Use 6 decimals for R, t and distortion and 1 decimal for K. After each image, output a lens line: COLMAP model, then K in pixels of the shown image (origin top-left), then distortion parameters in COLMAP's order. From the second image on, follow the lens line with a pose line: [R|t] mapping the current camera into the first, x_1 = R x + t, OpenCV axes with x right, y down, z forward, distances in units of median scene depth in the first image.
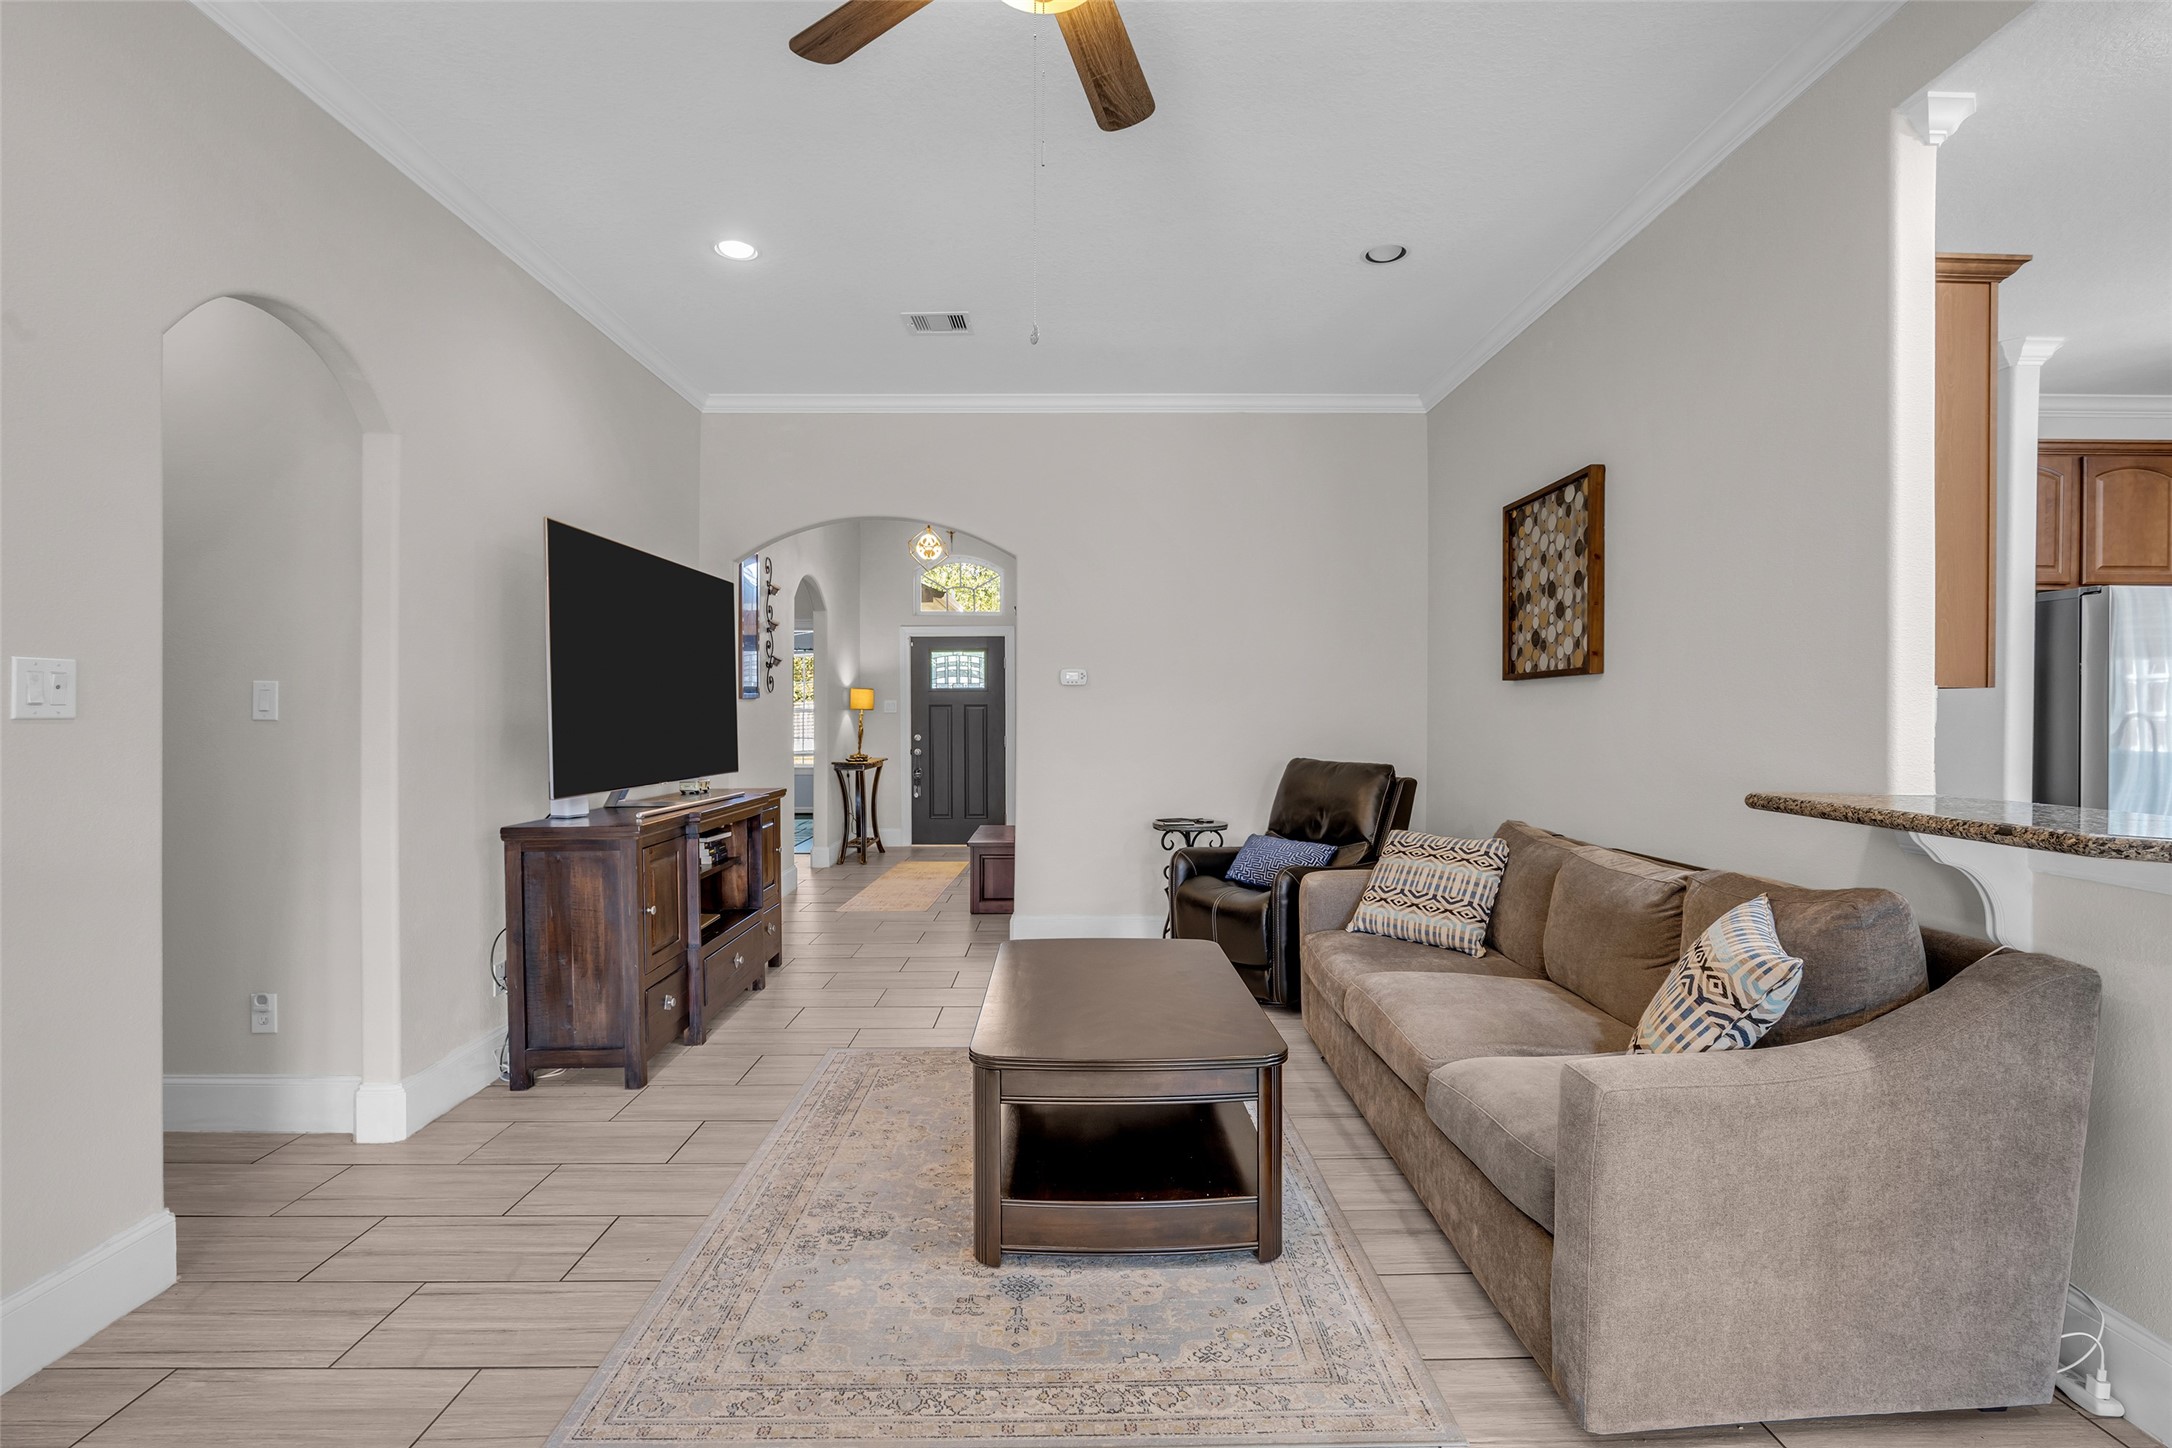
lens RADIAL K [[1003.8, 0, 1082.7], [0, 1003.8, 715.9], [0, 0, 1]] dist [-0.023041, 0.006521]
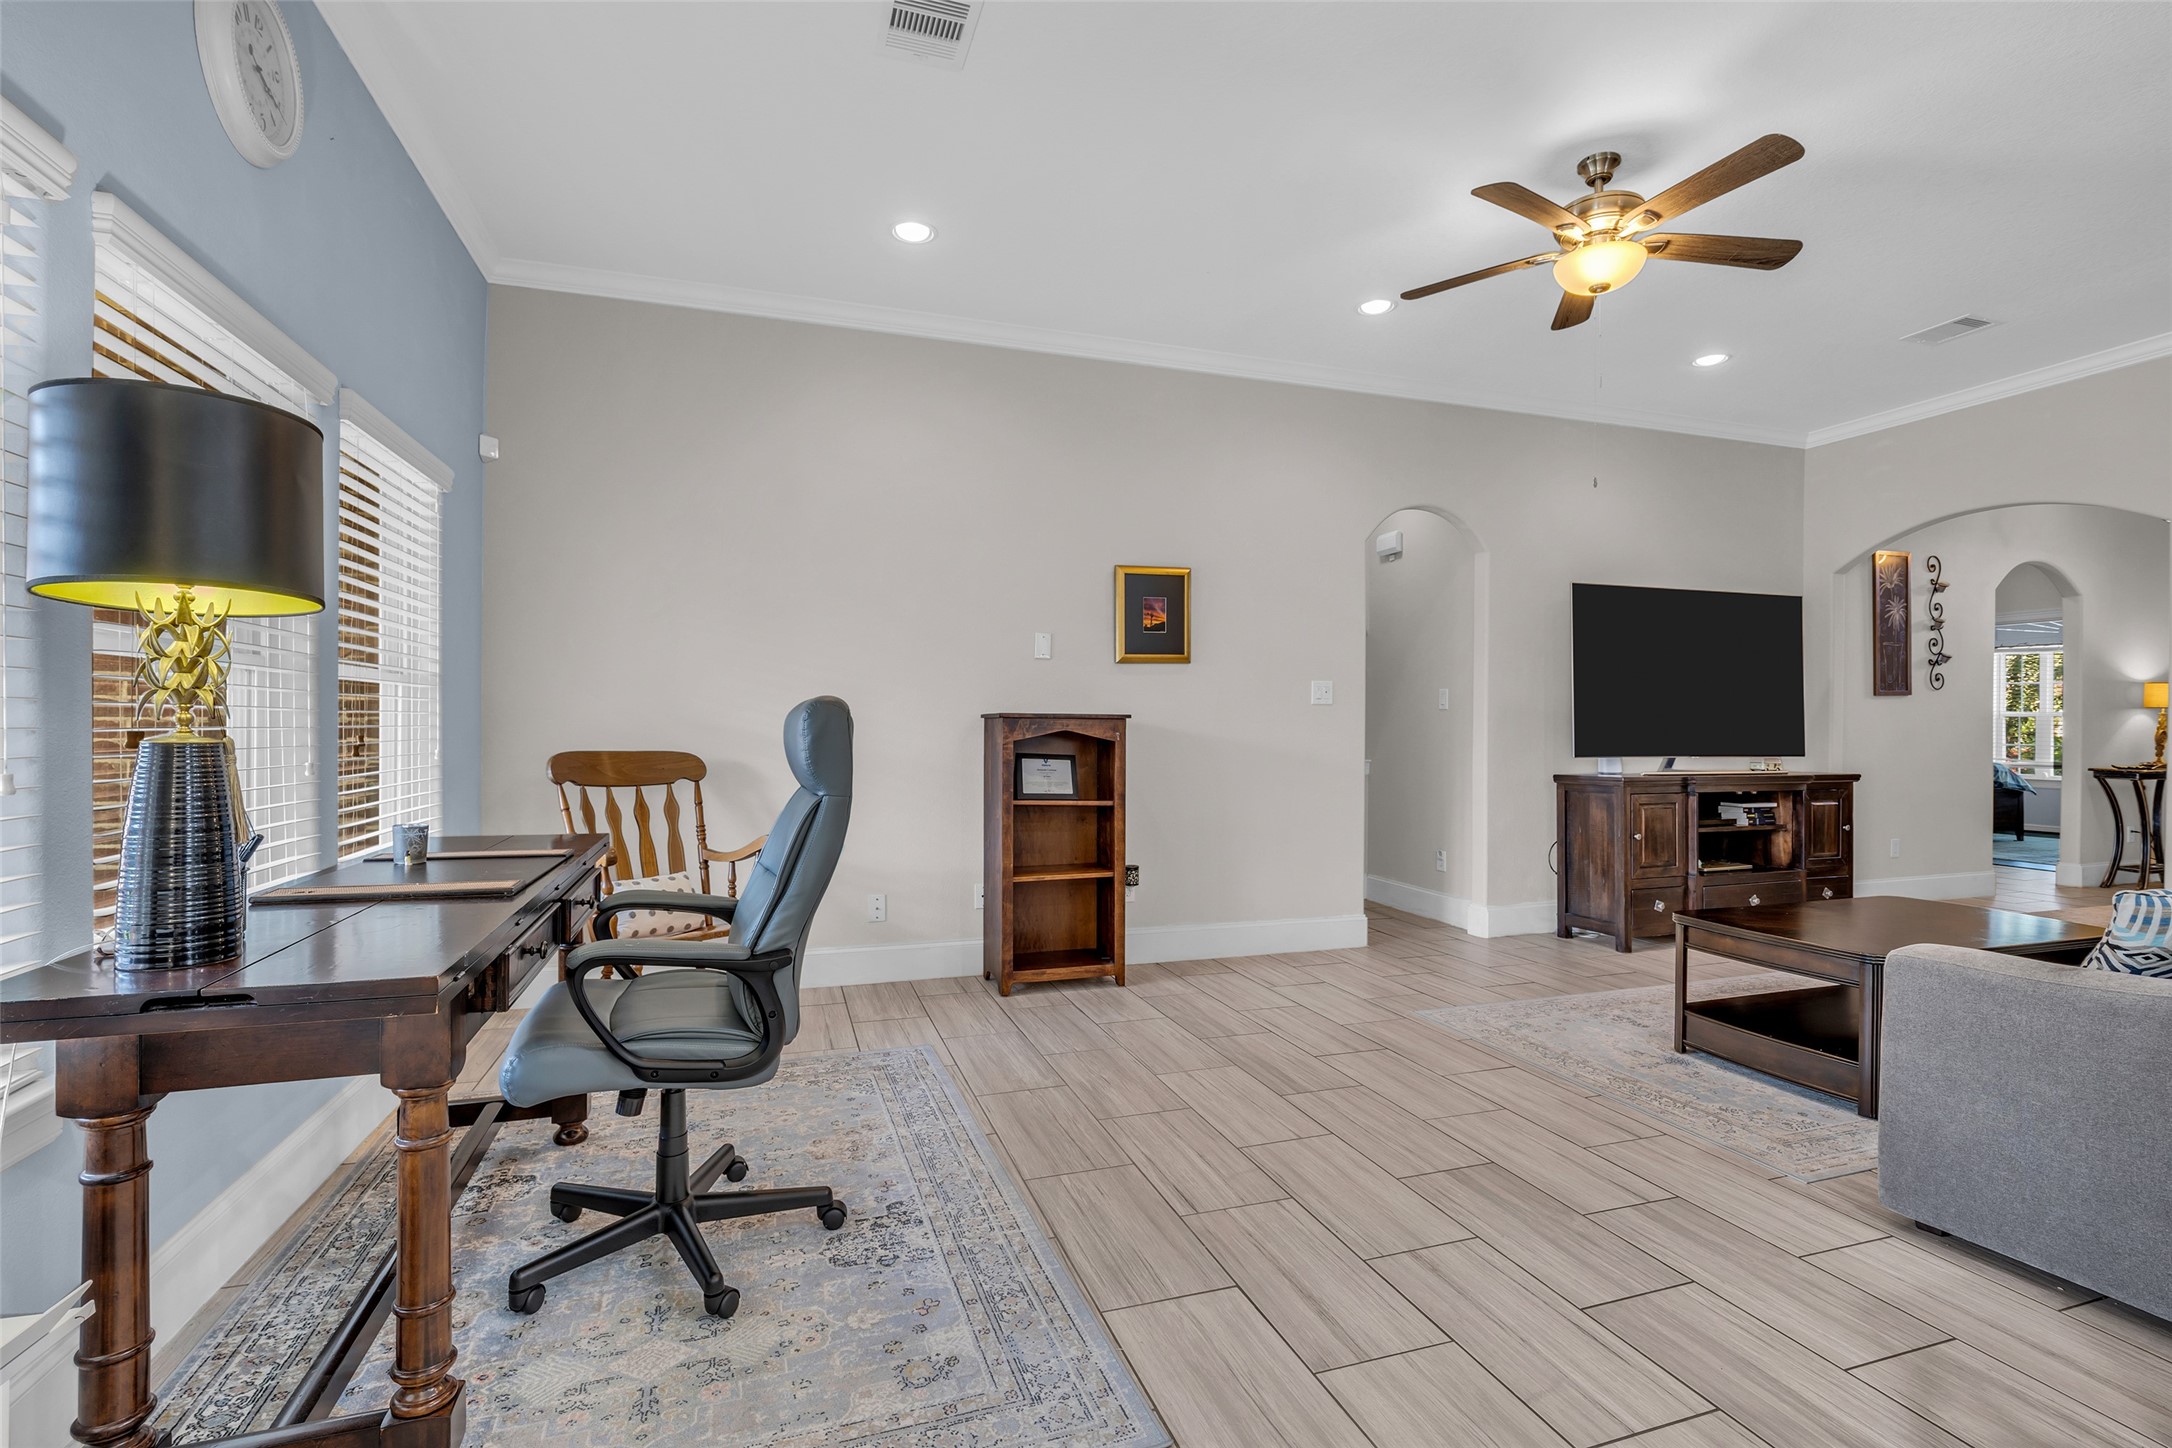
lens RADIAL K [[994.2, 0, 1084.7], [0, 994.2, 727.6], [0, 0, 1]] dist [-0.022476, 0.006179]
pose [[0.301499, 0.004025, -0.953458, 0.612069], [-0.006543, 0.999976, 0.002152, 0.030164], [0.953444, 0.005590, 0.301518, -0.190208]]
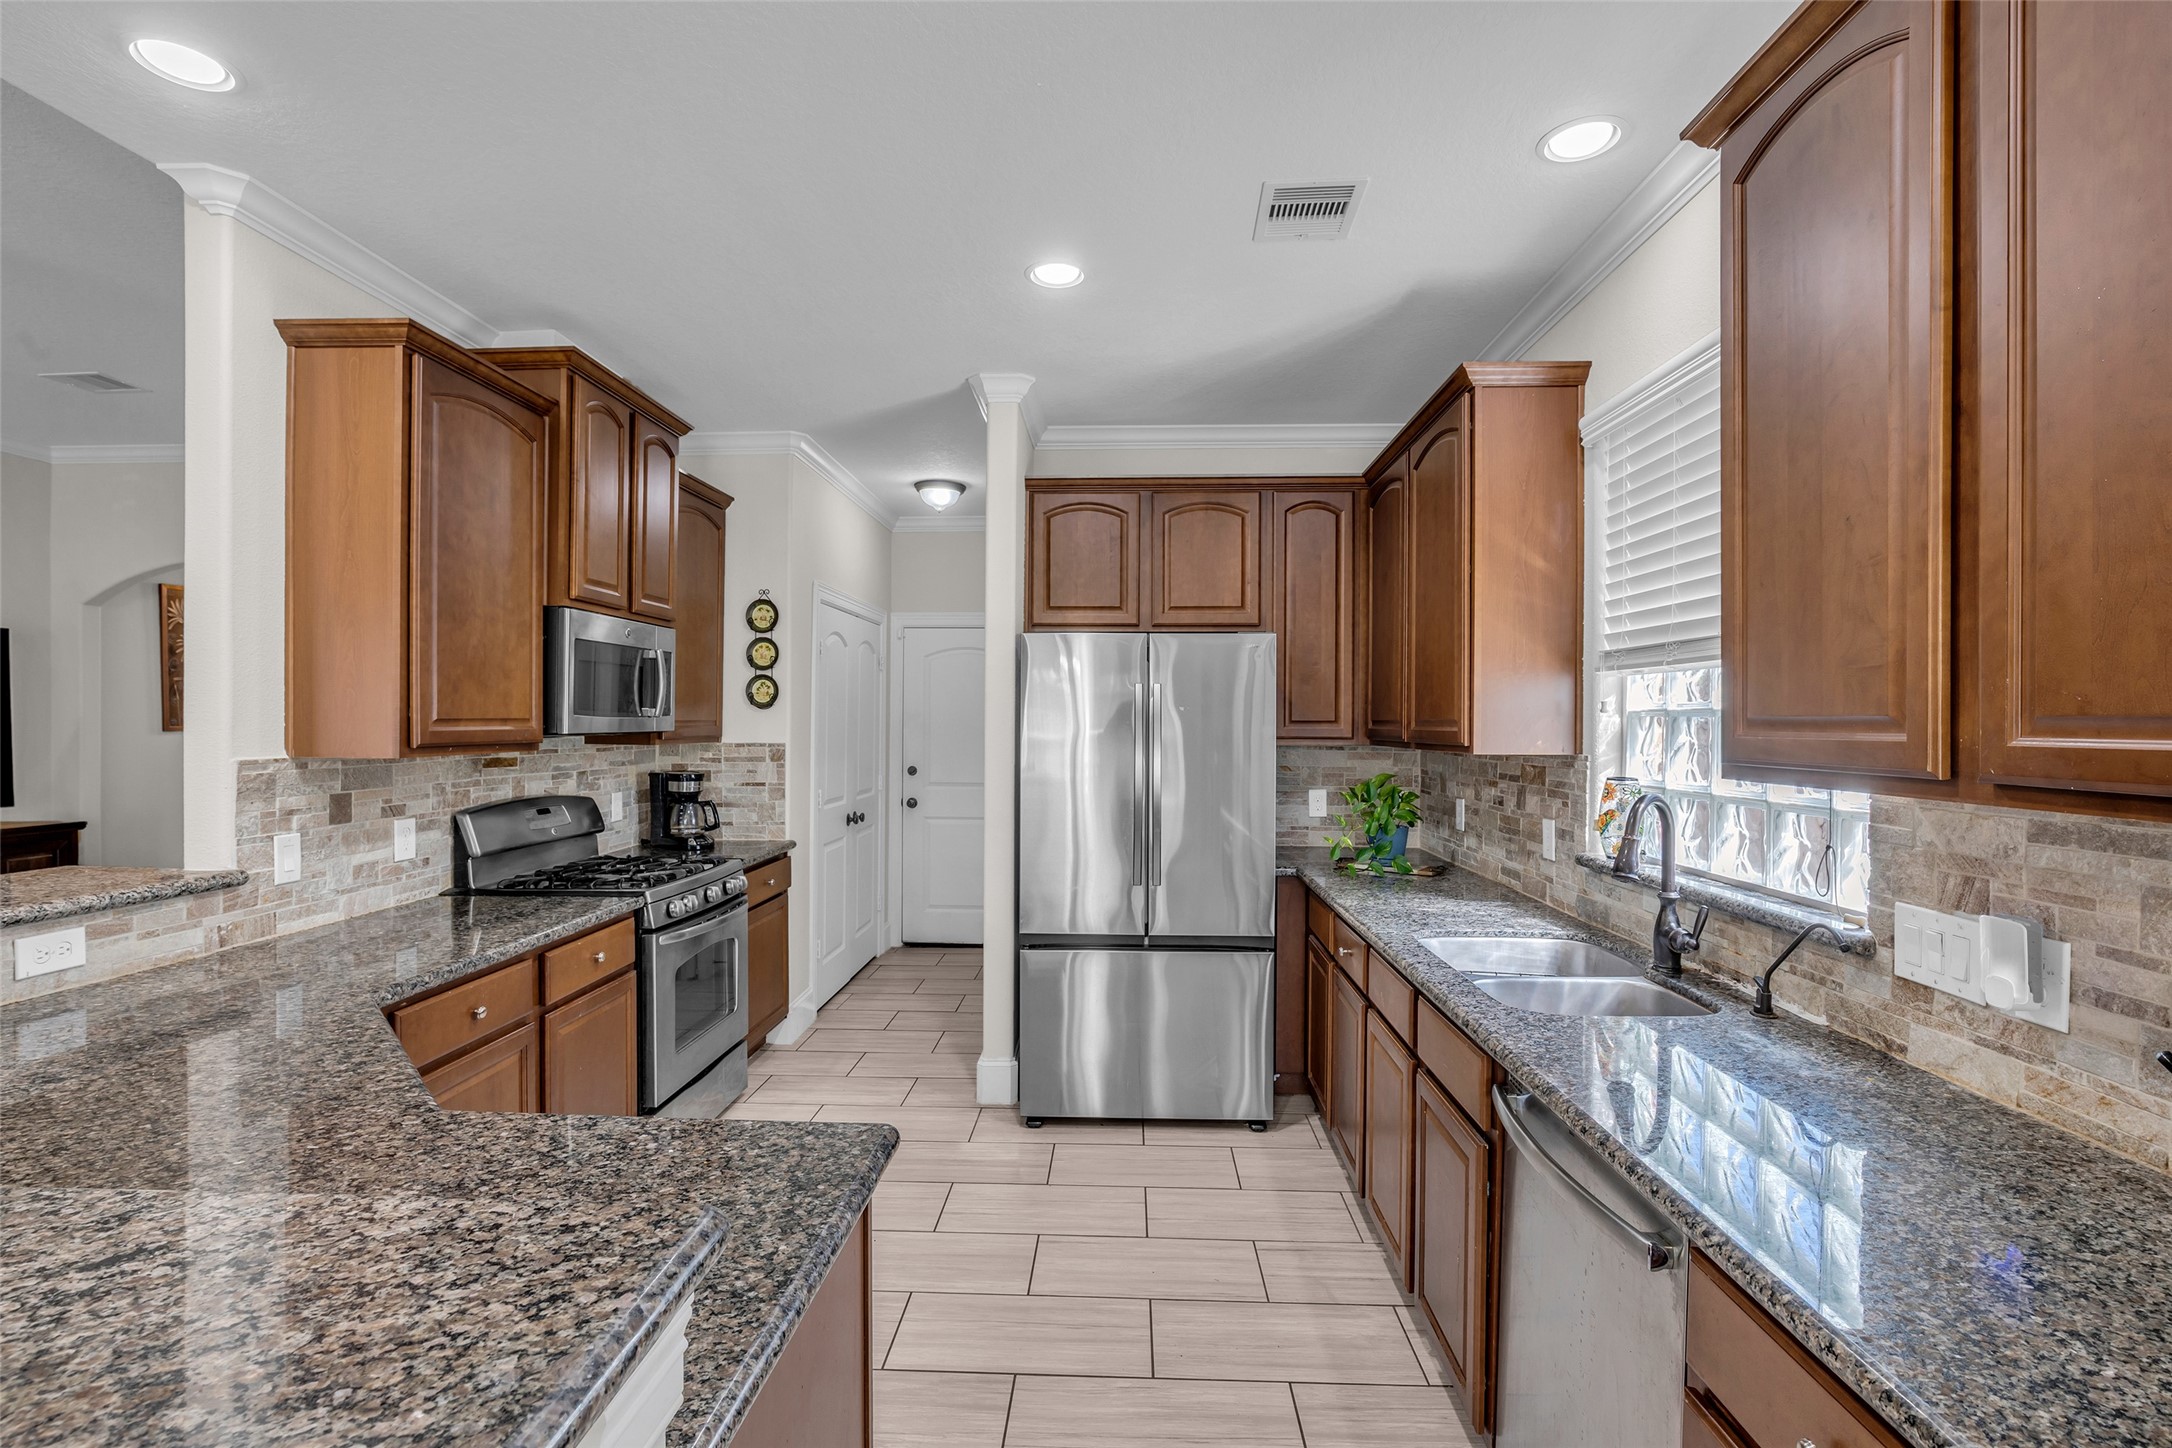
lens RADIAL K [[991.4, 0, 1088.2], [0, 991.4, 728.7], [0, 0, 1]] dist [-0.024706, 0.007469]
pose [[0.998609, 0.000463, -0.052731, 1.028366], [-0.000205, 0.999988, 0.004902, -0.039225], [0.052732, -0.004885, 0.998597, 0.038720]]
